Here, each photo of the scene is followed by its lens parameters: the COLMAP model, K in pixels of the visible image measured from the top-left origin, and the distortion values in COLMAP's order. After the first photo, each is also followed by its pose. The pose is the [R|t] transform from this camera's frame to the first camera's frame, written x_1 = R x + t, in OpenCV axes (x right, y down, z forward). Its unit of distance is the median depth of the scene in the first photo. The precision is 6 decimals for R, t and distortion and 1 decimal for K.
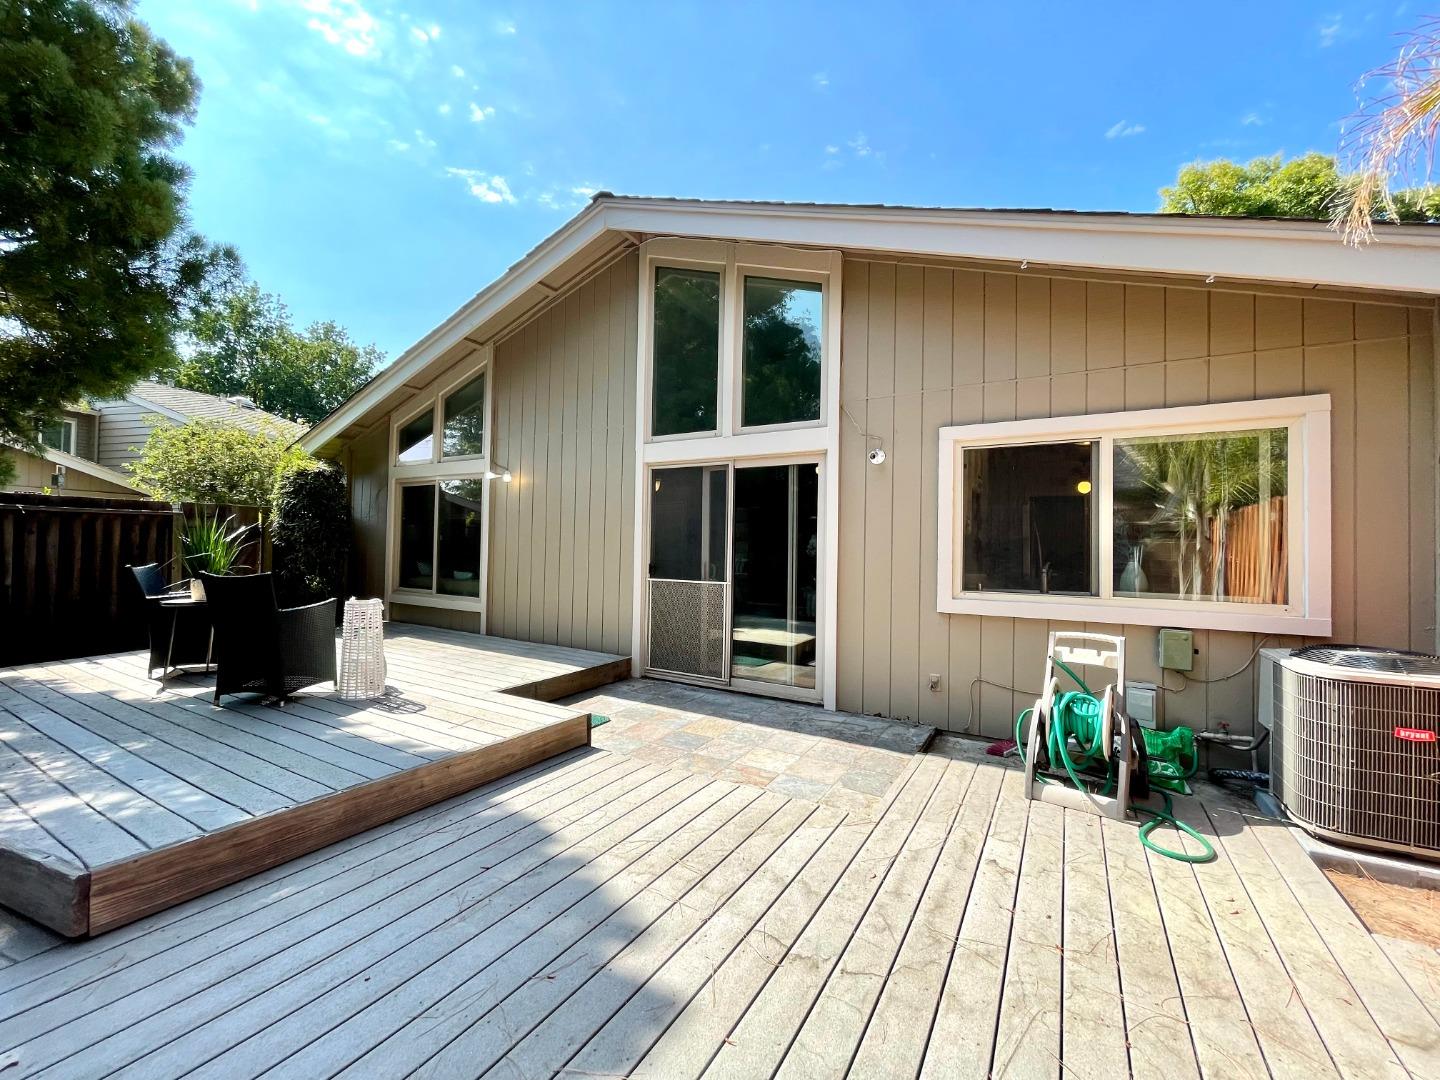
lens RADIAL K [[584.6, 0, 717.5], [0, 584.6, 545.8], [0, 0, 1]] dist [0.001855, -0.001228]
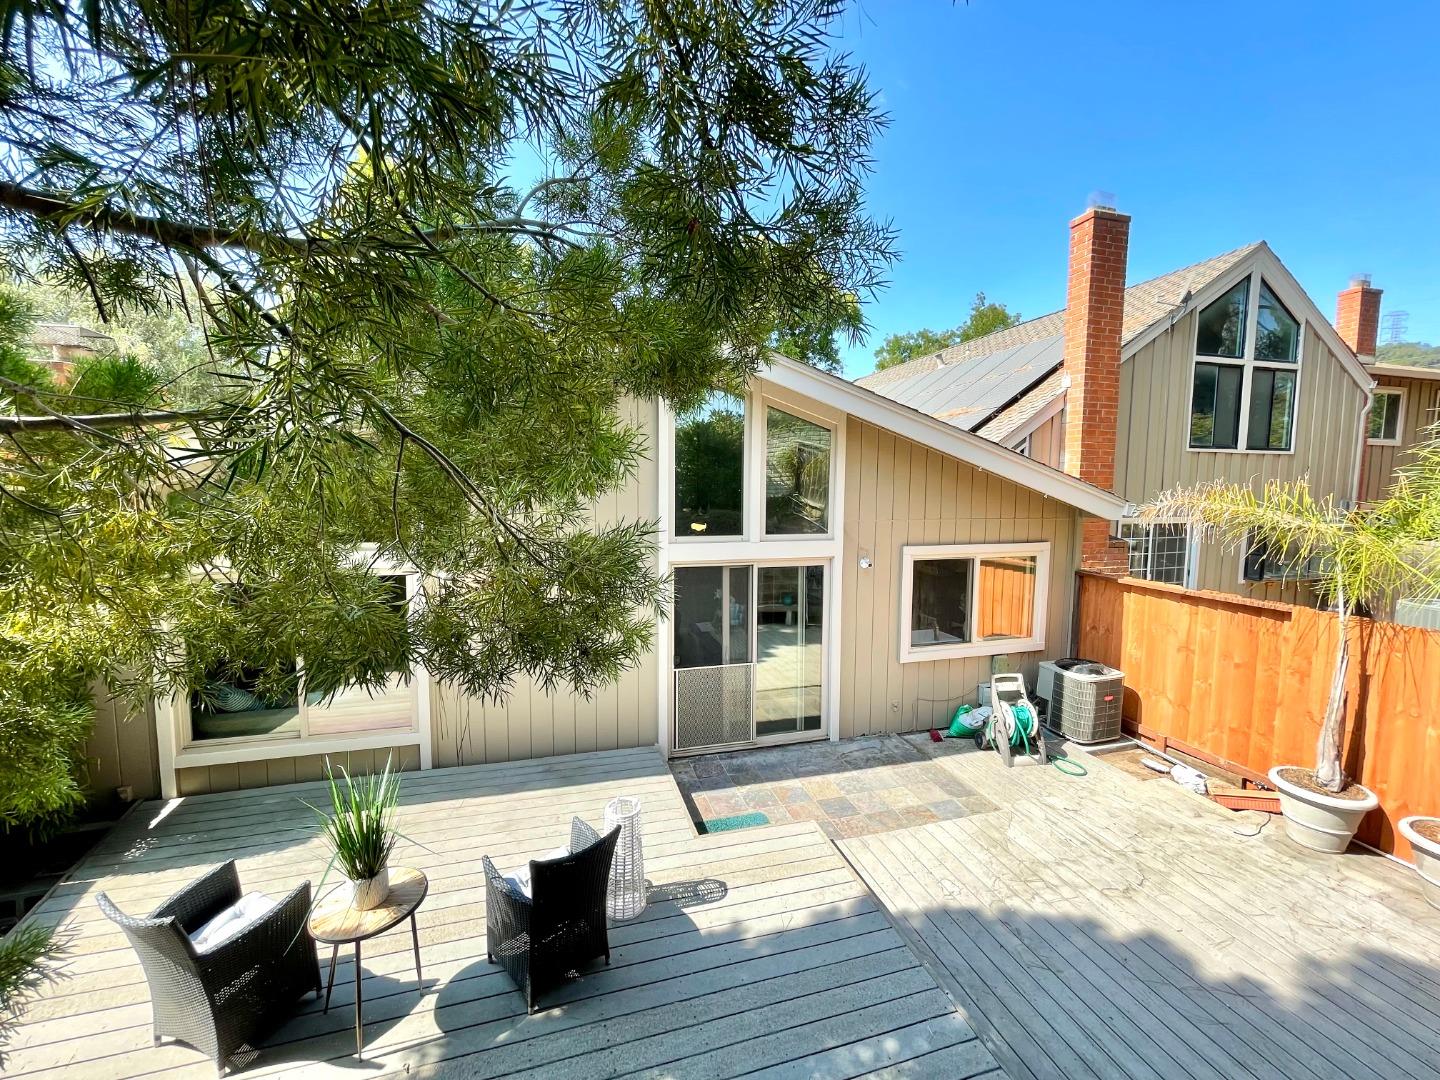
lens RADIAL K [[584.6, 0, 717.4], [0, 584.6, 533.1], [0, 0, 1]] dist [0.001855, -0.001228]
pose [[0.683803, -0.068104, 0.726481, -1.098026], [0.002497, 0.995847, 0.091006, -0.385142], [-0.729662, -0.060417, 0.681134, 0.309829]]
